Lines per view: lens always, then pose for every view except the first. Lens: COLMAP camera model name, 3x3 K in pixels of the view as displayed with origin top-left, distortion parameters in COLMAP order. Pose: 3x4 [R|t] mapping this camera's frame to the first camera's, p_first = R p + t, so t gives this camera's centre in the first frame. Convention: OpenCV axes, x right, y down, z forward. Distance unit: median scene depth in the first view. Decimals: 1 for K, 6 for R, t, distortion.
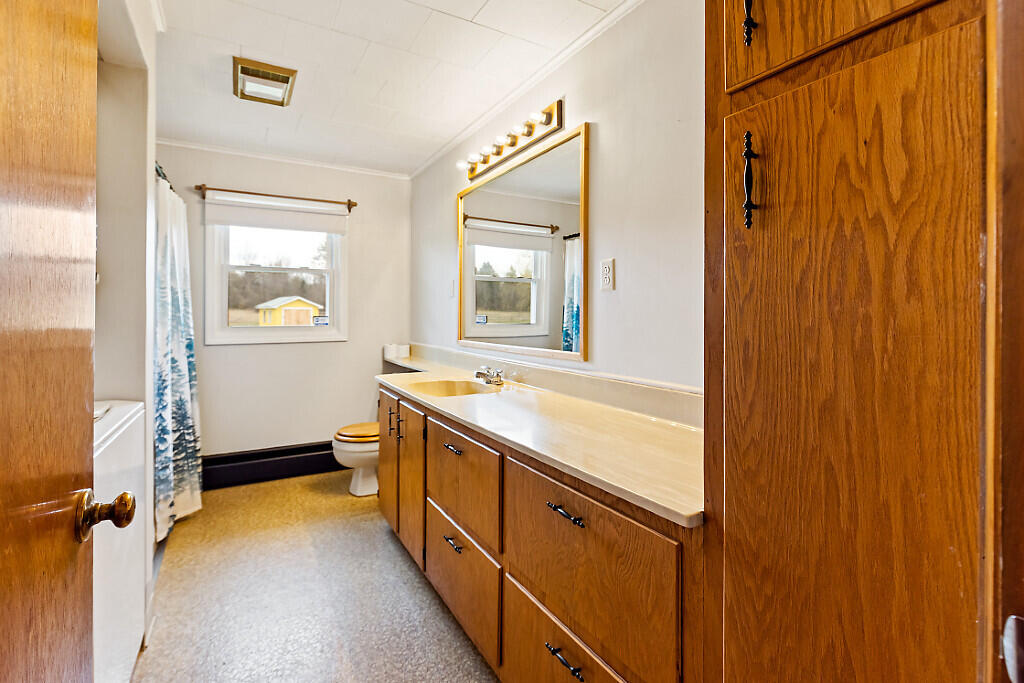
lens RADIAL K [[475.2, 0, 506.5], [0, 475.2, 319.3], [0, 0, 1]] dist [0.001180, -0.000016]
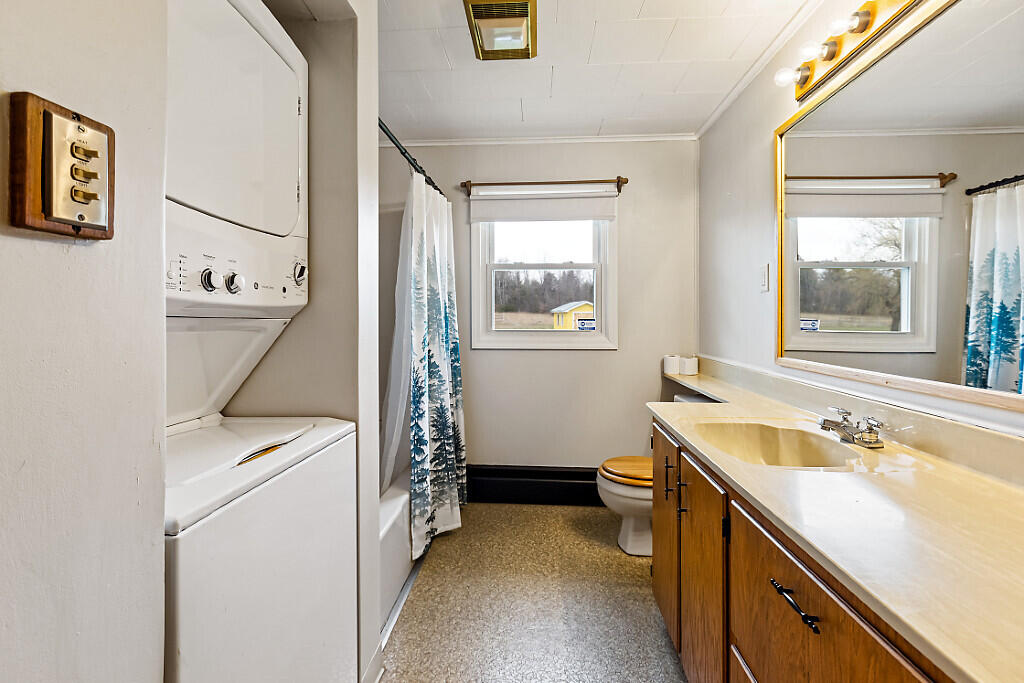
lens RADIAL K [[465.5, 0, 508.0], [0, 465.5, 303.8], [0, 0, 1]] dist [-0.003316, -0.000495]
pose [[0.830910, -0.013117, -0.556253, -0.053097], [-0.010548, 0.999171, -0.039317, -0.000861], [0.556307, 0.038536, 0.830083, 0.271210]]
